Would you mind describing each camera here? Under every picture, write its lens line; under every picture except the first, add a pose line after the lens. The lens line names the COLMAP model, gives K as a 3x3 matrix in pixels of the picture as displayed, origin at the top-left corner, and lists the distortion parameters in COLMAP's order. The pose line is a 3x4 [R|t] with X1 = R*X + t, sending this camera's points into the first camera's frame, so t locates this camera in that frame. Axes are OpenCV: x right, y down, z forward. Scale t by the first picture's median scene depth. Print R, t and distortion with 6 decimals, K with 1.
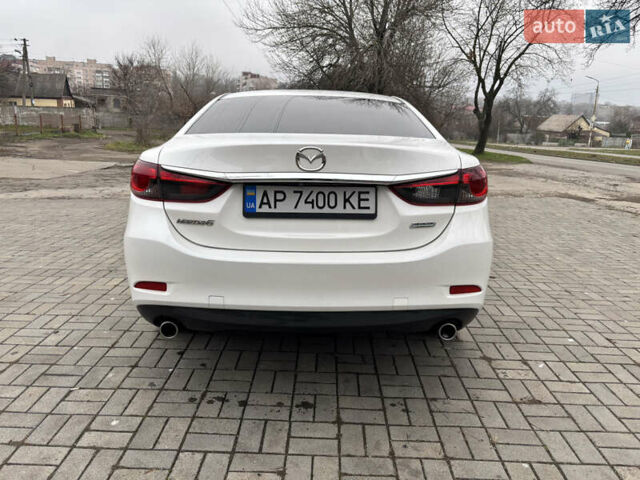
lens RADIAL K [[482.0, 0, 320.0], [0, 482.0, 240.0], [0, 0, 1]] dist [0.014615, 0.001140]
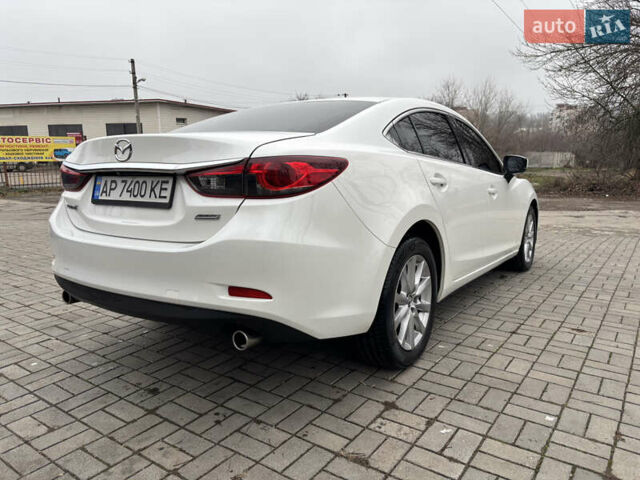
lens RADIAL K [[482.0, 0, 320.0], [0, 482.0, 240.0], [0, 0, 1]] dist [0.014615, 0.001140]
pose [[0.825625, 0.063239, -0.560664, 0.936372], [-0.105233, 0.993522, -0.042901, 0.031418], [0.554319, 0.094421, 0.826931, 0.353866]]
